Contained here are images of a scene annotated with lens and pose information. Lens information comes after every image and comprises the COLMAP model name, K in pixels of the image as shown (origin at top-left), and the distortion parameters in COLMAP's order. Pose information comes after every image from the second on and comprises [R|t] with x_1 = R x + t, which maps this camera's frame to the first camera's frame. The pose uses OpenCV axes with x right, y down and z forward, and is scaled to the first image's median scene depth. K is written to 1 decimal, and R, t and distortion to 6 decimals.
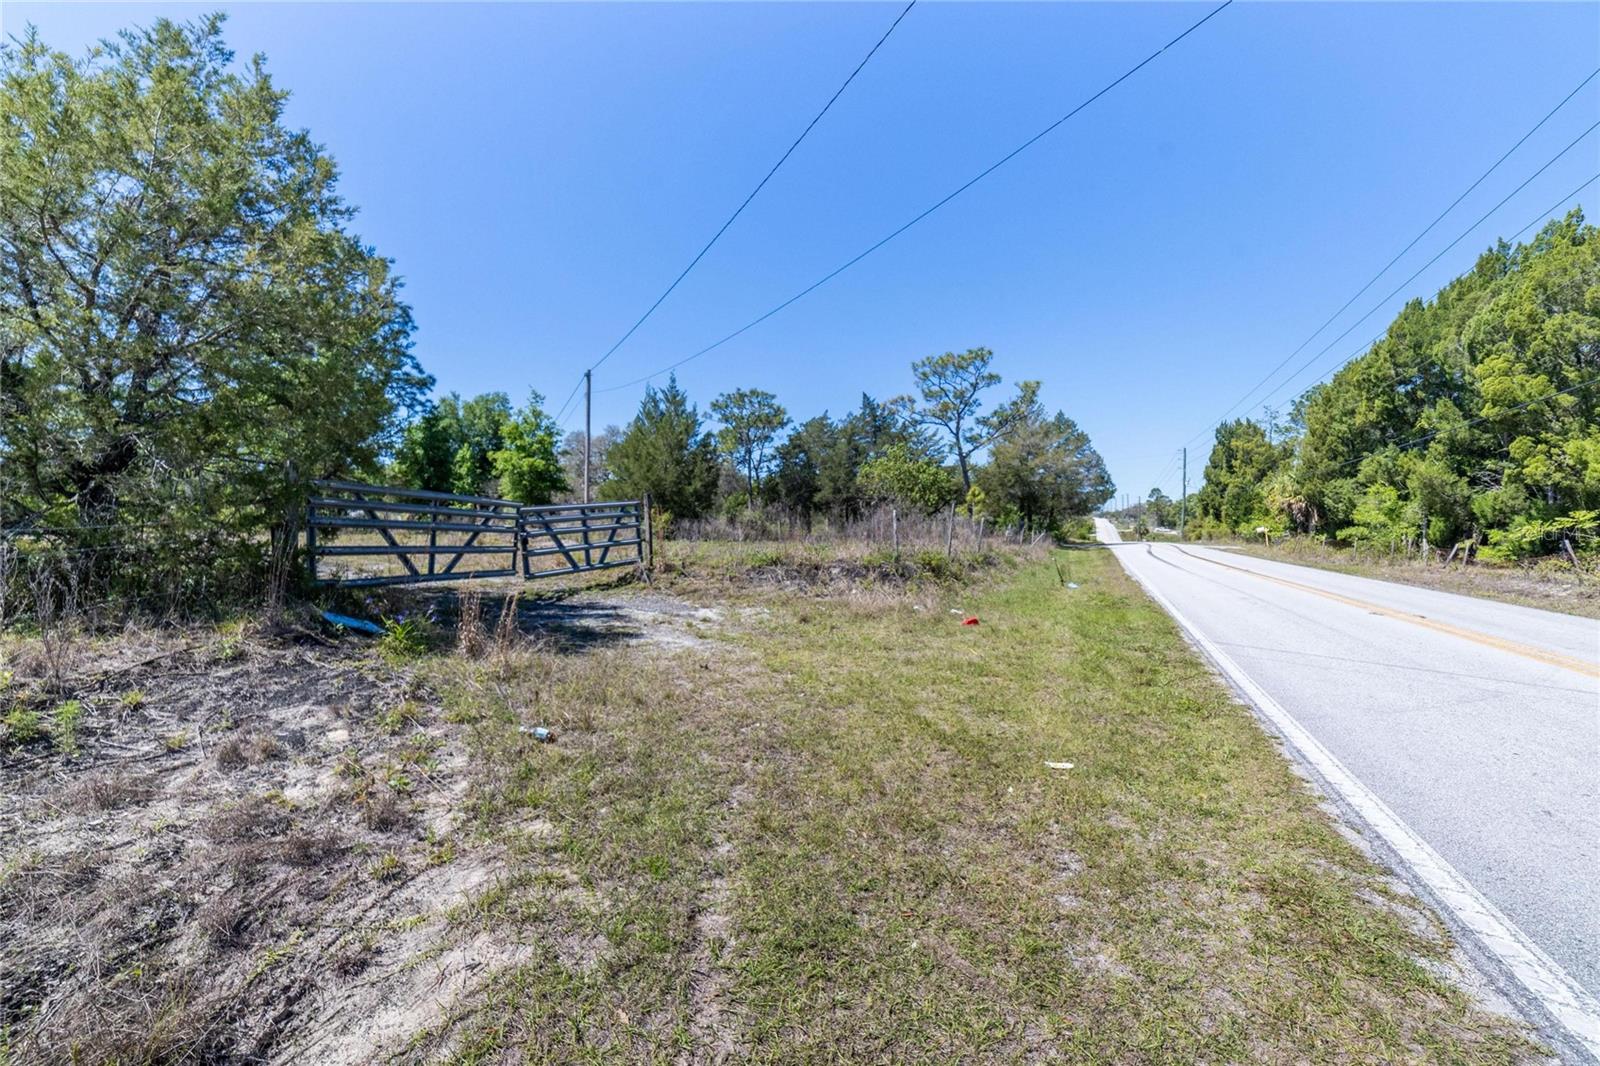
lens RADIAL K [[620.4, 0, 791.0], [0, 620.4, 533.2], [0, 0, 1]] dist [-0.000434, 0.000210]
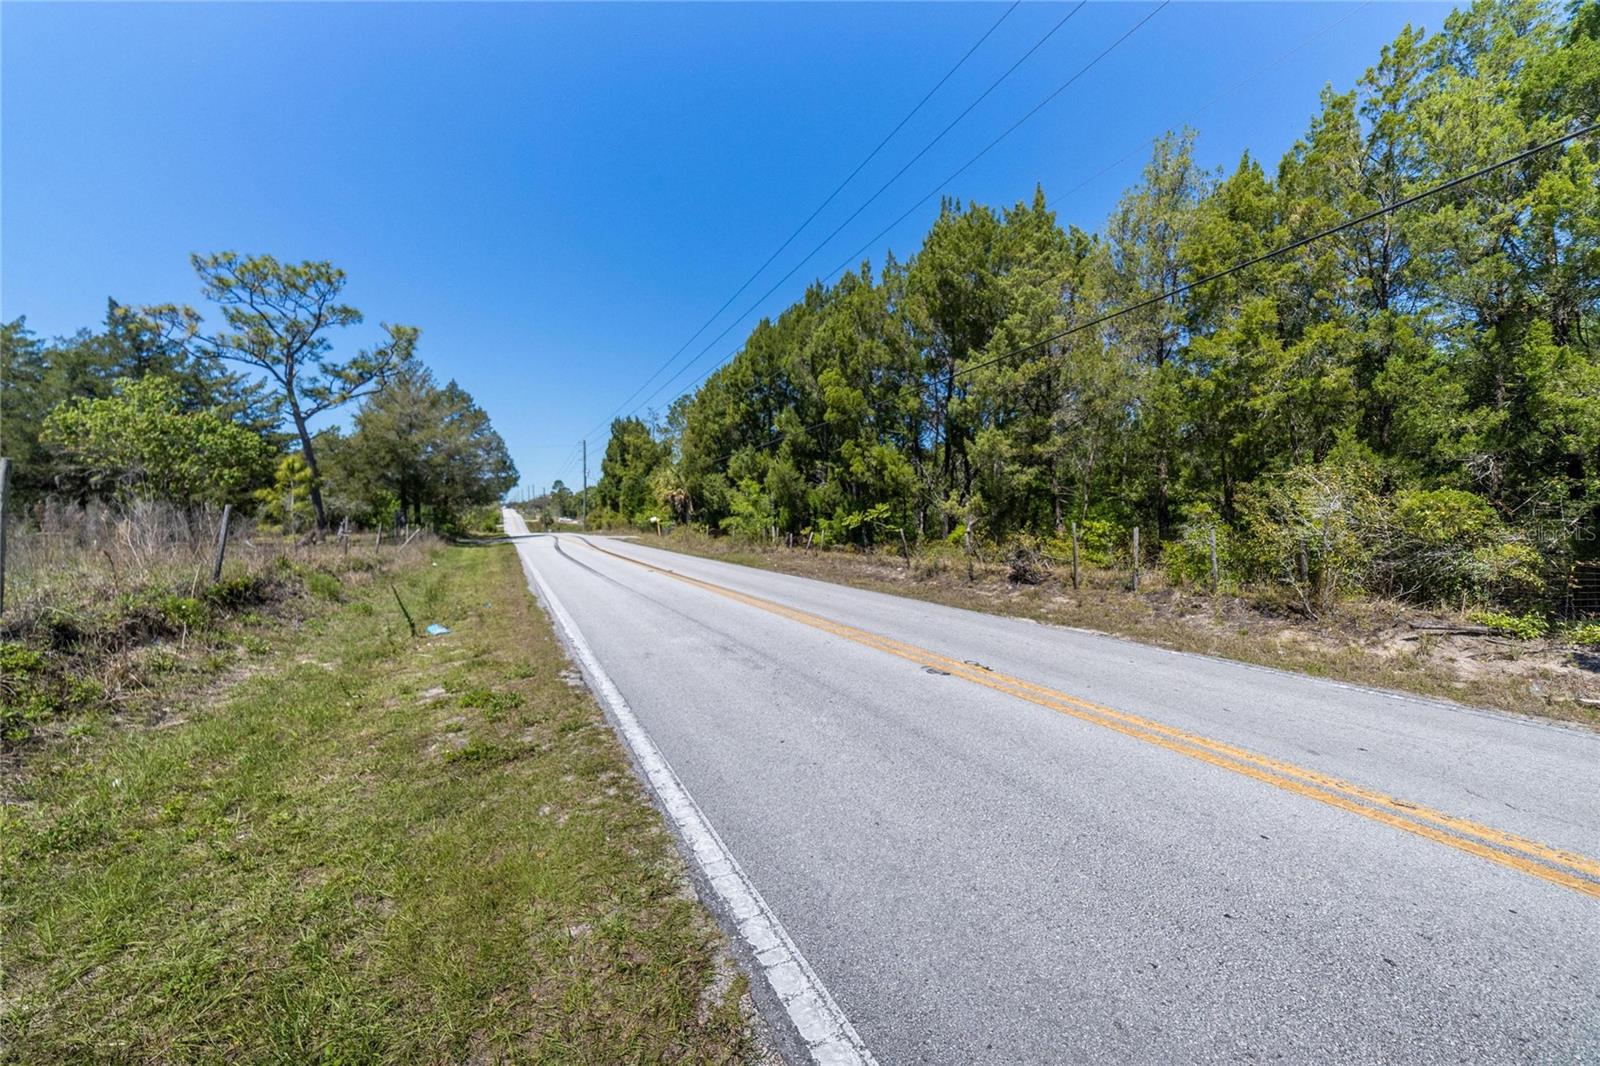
lens RADIAL K [[620.4, 0, 791.0], [0, 620.4, 533.2], [0, 0, 1]] dist [-0.000434, 0.000210]
pose [[0.629792, -0.028555, 0.776239, 0.083937], [0.016459, 0.999590, 0.023418, -0.003486], [-0.776589, -0.001972, 0.630004, 0.150459]]
